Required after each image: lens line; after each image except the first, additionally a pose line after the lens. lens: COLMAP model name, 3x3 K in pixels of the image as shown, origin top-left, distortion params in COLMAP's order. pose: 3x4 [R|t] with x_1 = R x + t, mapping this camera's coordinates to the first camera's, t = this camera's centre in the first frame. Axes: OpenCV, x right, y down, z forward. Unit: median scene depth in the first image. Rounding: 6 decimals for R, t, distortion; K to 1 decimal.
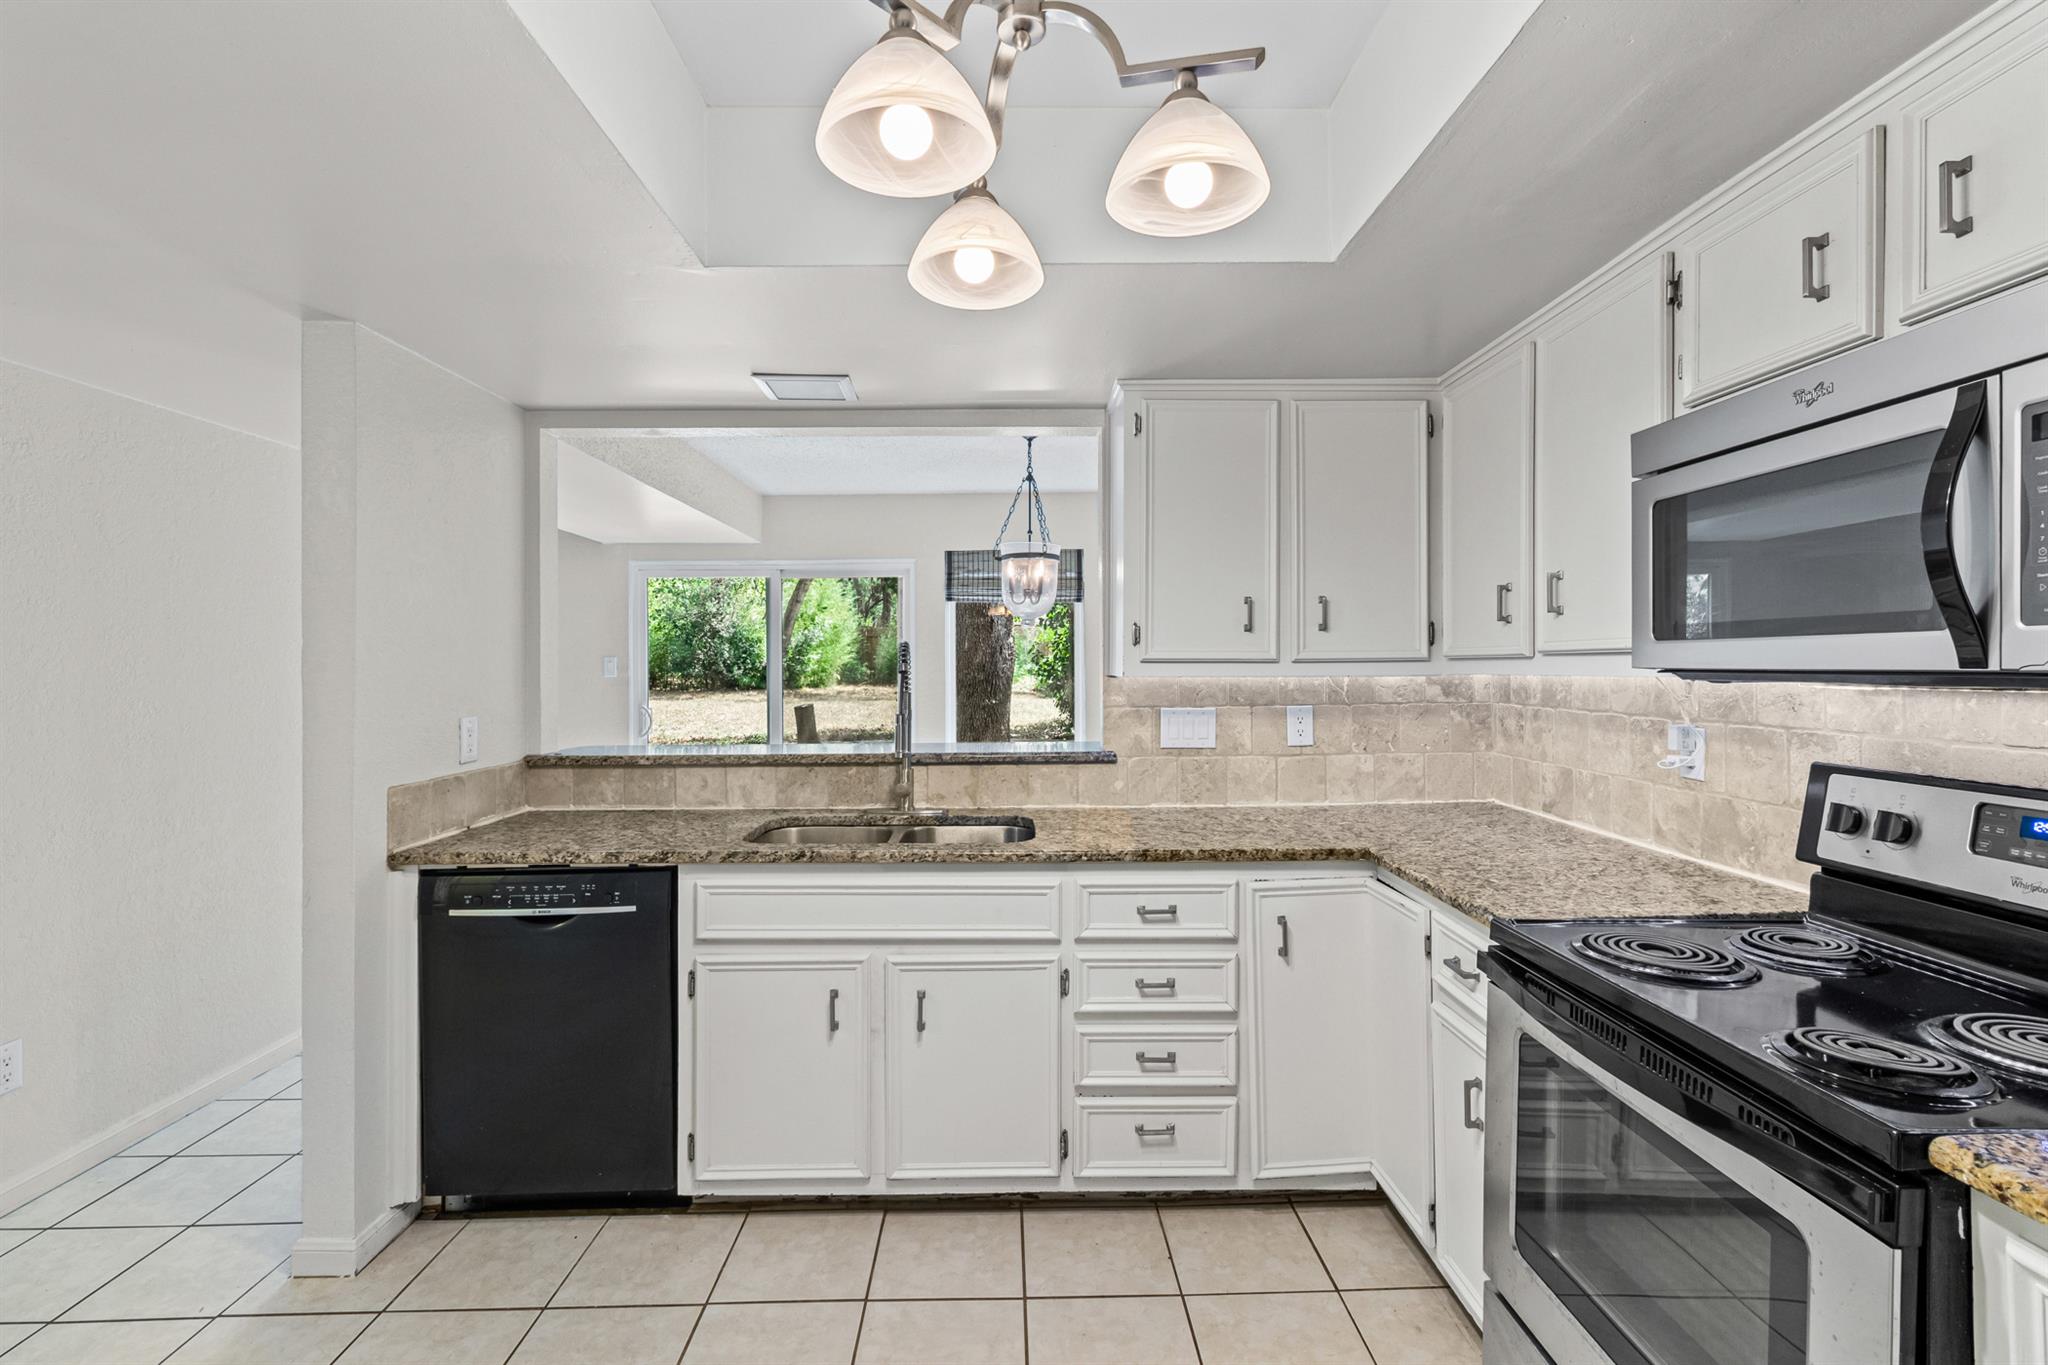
lens RADIAL K [[943.6, 0, 1034.0], [0, 943.6, 664.3], [0, 0, 1]] dist [-0.000521, -0.000203]
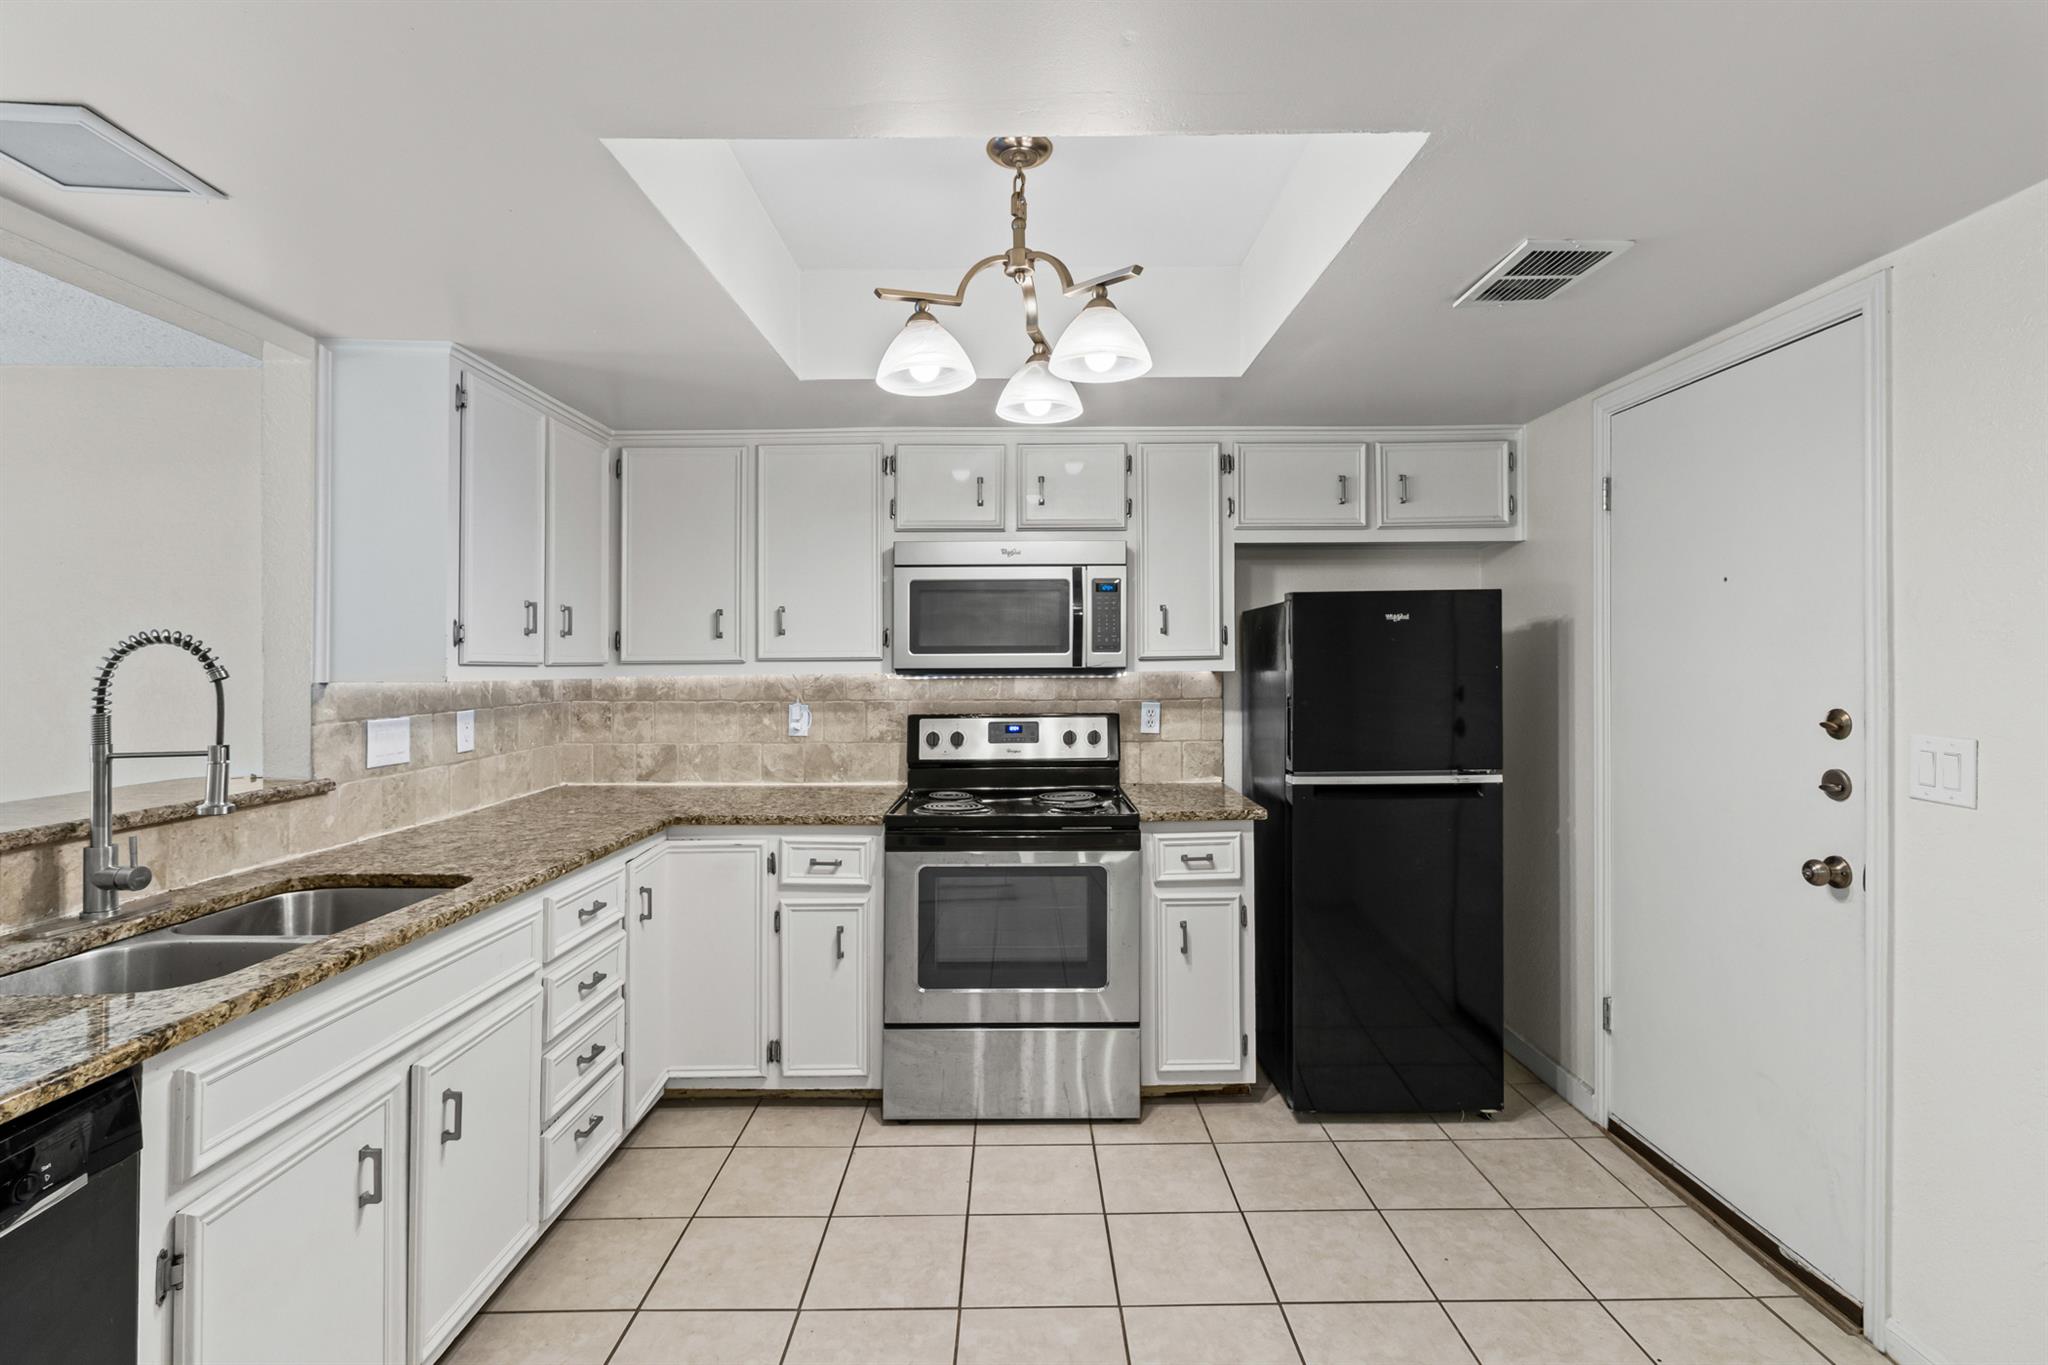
lens RADIAL K [[943.6, 0, 1034.0], [0, 943.6, 664.3], [0, 0, 1]] dist [-0.000521, -0.000203]
pose [[0.023655, 0.005113, 0.999707, -0.792987], [0.005705, 0.999970, -0.005249, 0.004746], [-0.999704, 0.005828, 0.023625, 0.448895]]
